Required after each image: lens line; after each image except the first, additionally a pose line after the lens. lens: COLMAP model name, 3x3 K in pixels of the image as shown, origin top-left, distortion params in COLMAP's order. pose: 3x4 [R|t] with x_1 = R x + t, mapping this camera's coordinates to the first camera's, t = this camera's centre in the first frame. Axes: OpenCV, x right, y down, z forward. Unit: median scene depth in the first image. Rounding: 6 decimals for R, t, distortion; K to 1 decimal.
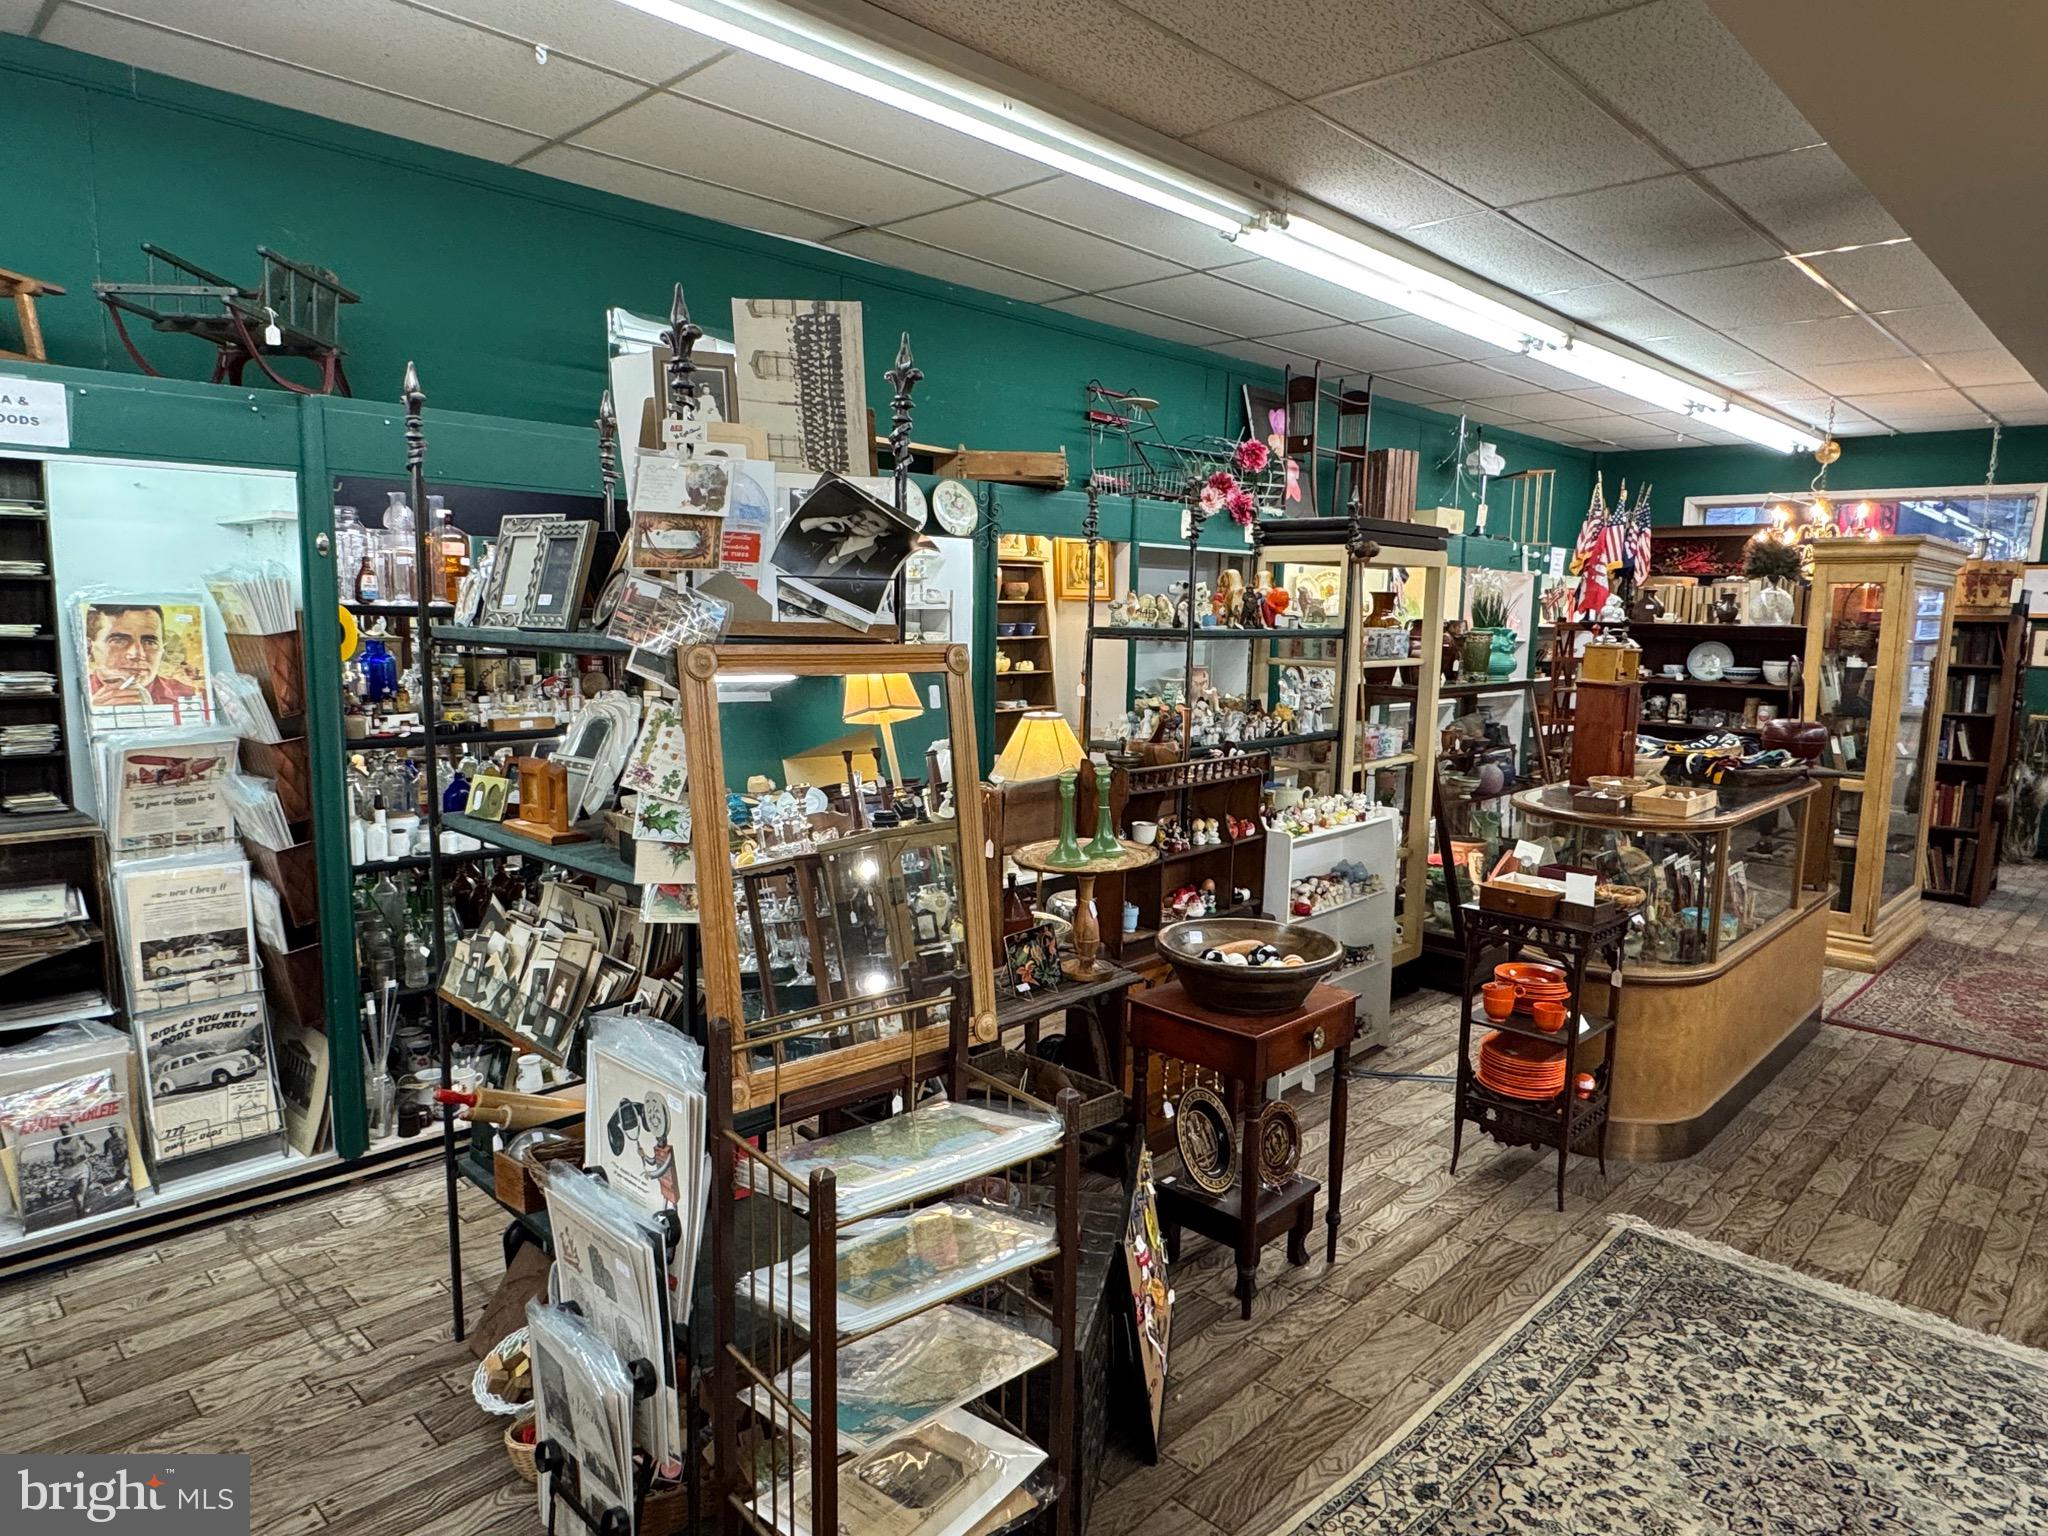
lens RADIAL K [[1241.9, 0, 1022.7], [0, 1241.9, 770.7], [0, 0, 1]] dist [-0.005702, 0.002653]
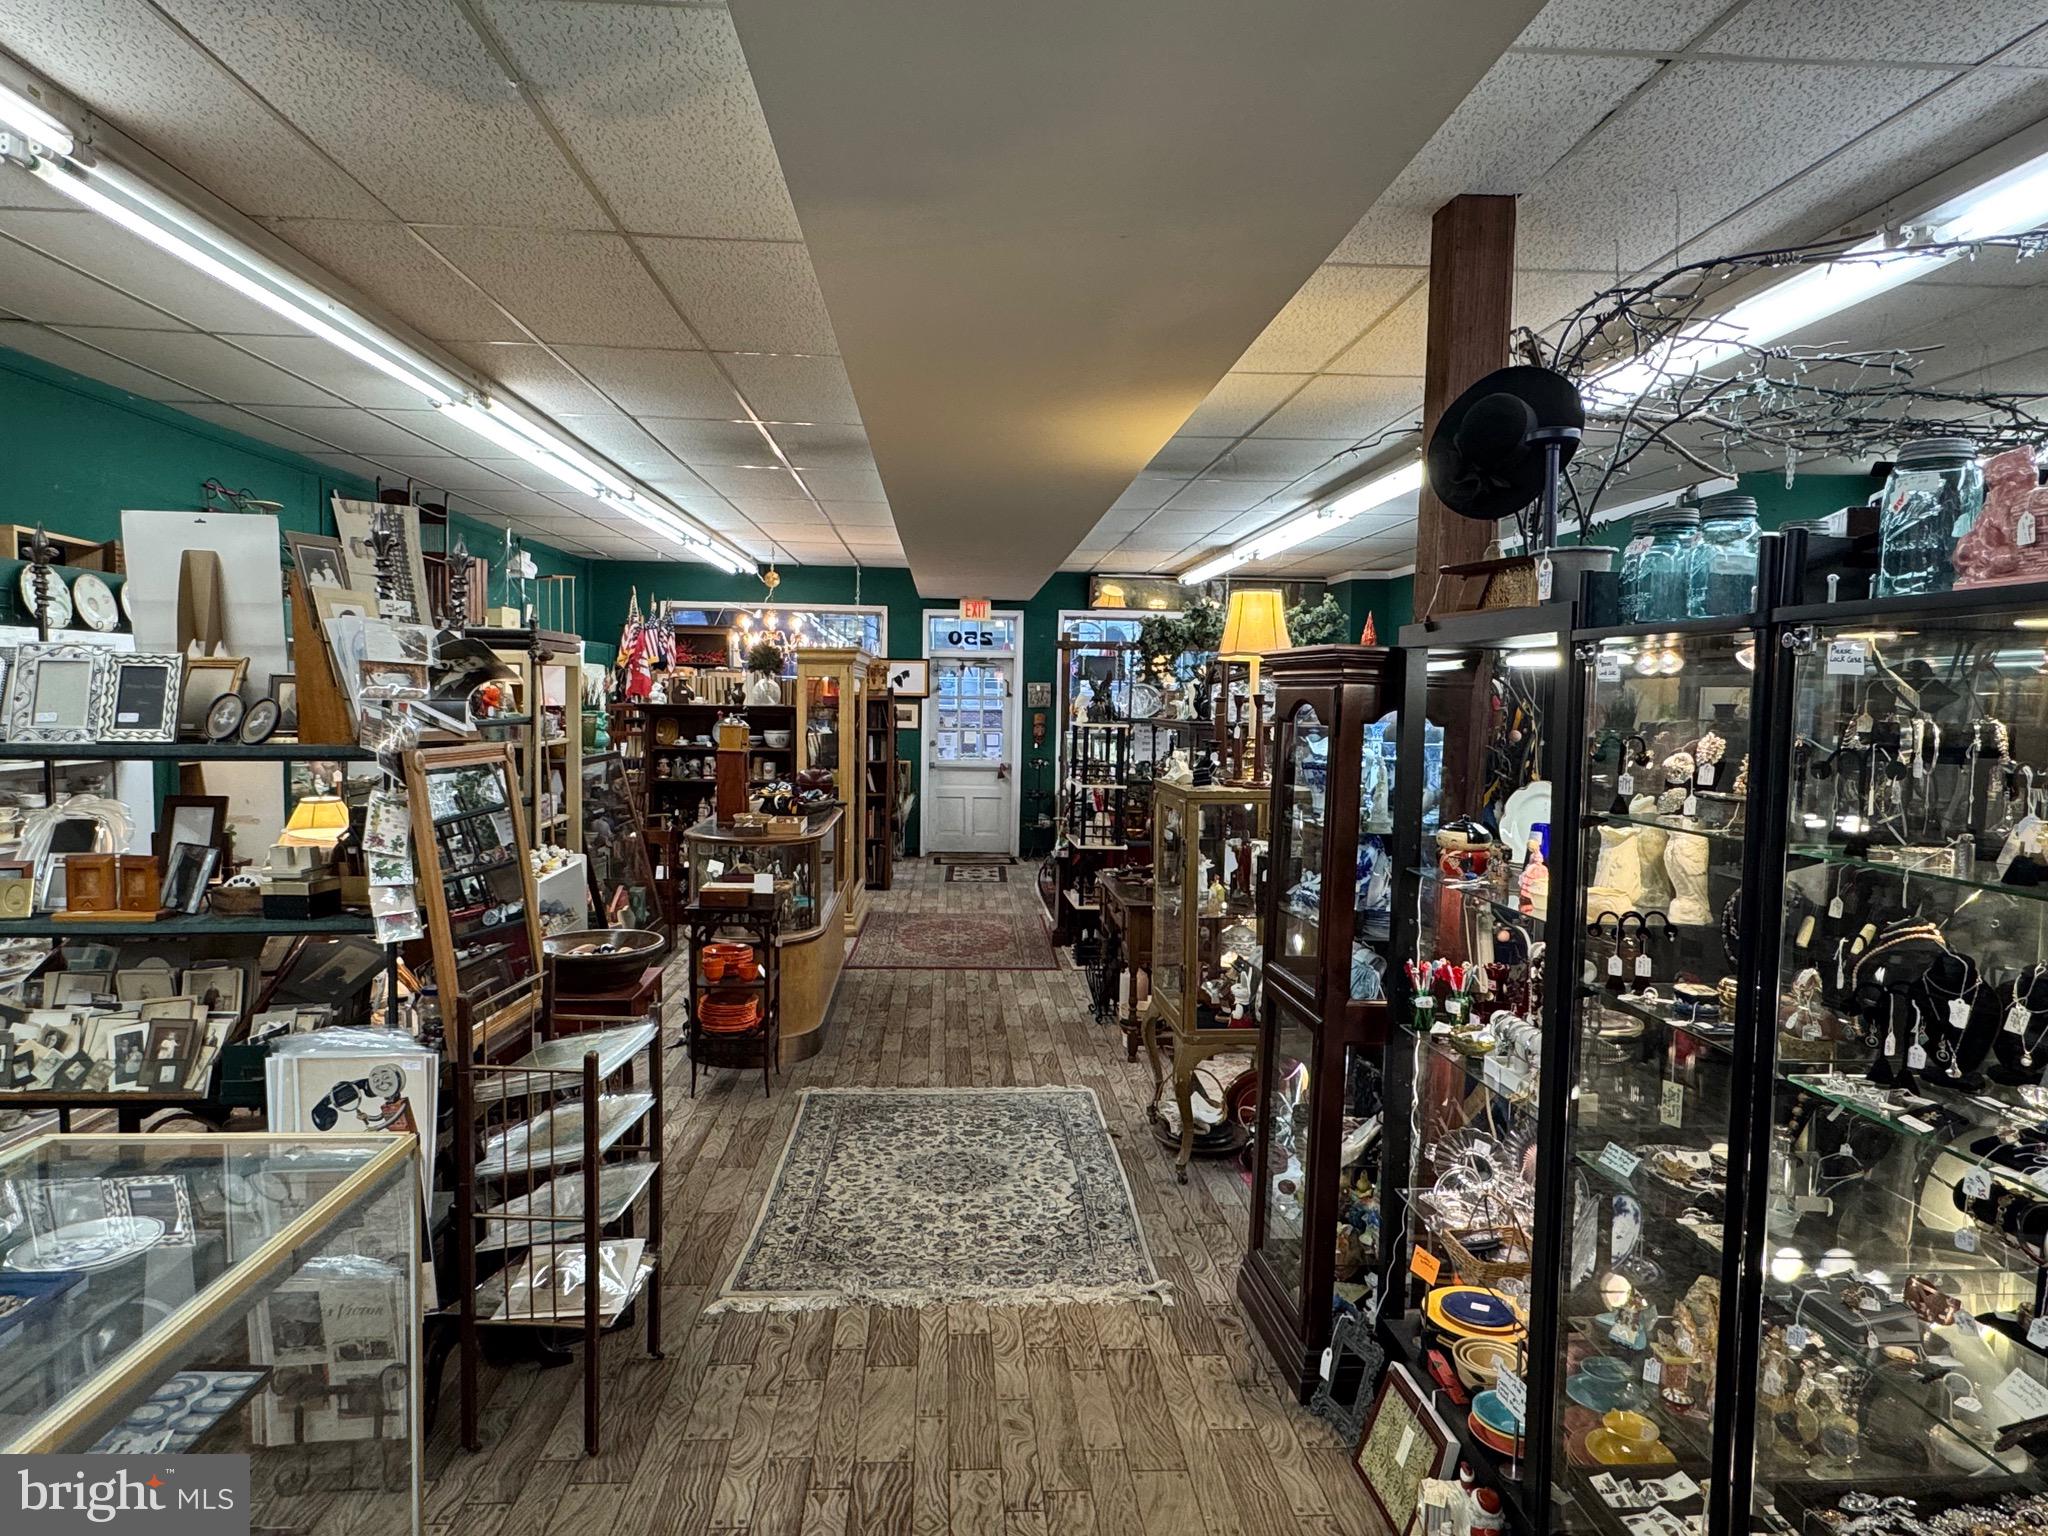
lens RADIAL K [[1241.9, 0, 1018.7], [0, 1241.9, 772.5], [0, 0, 1]] dist [-0.005702, 0.002653]
pose [[0.672676, -0.054677, 0.737914, -0.348245], [0.095371, 0.995354, -0.013187, 0.005974], [-0.733765, 0.079246, 0.674766, -0.214343]]
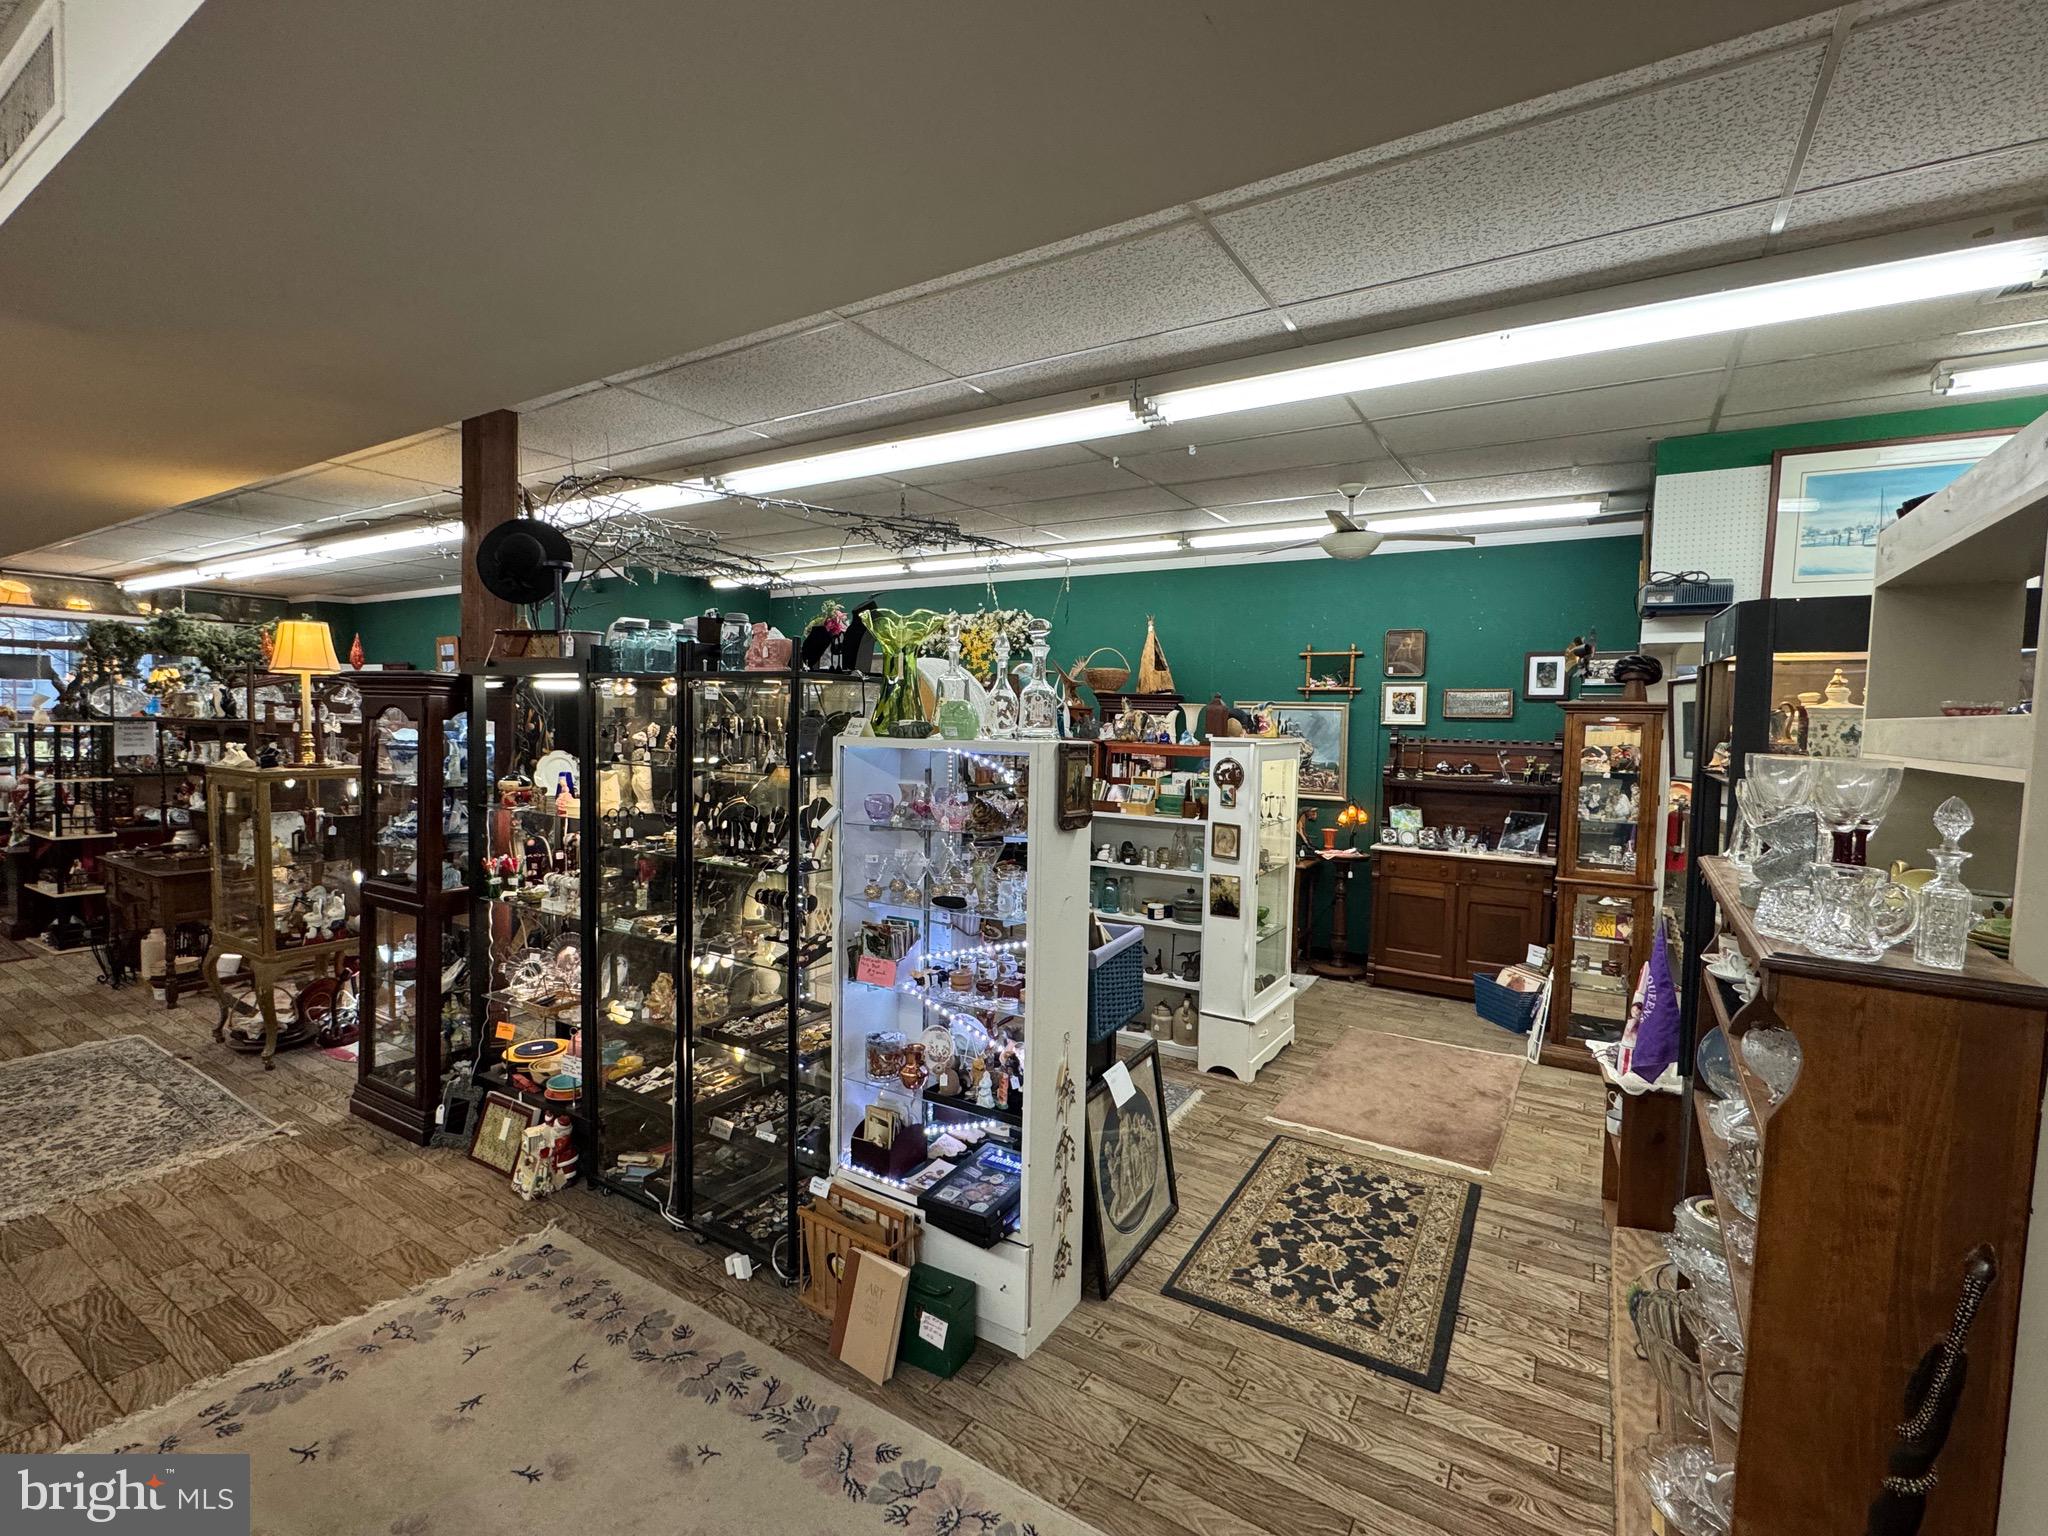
lens RADIAL K [[903.7, 0, 1025.3], [0, 903.7, 765.7], [0, 0, 1]] dist [0.001350, -0.000406]
pose [[-0.213676, -0.077470, 0.973828, -0.615194], [0.103739, 0.989415, 0.101472, 0.001146], [-0.971381, 0.122706, -0.203378, -0.233468]]
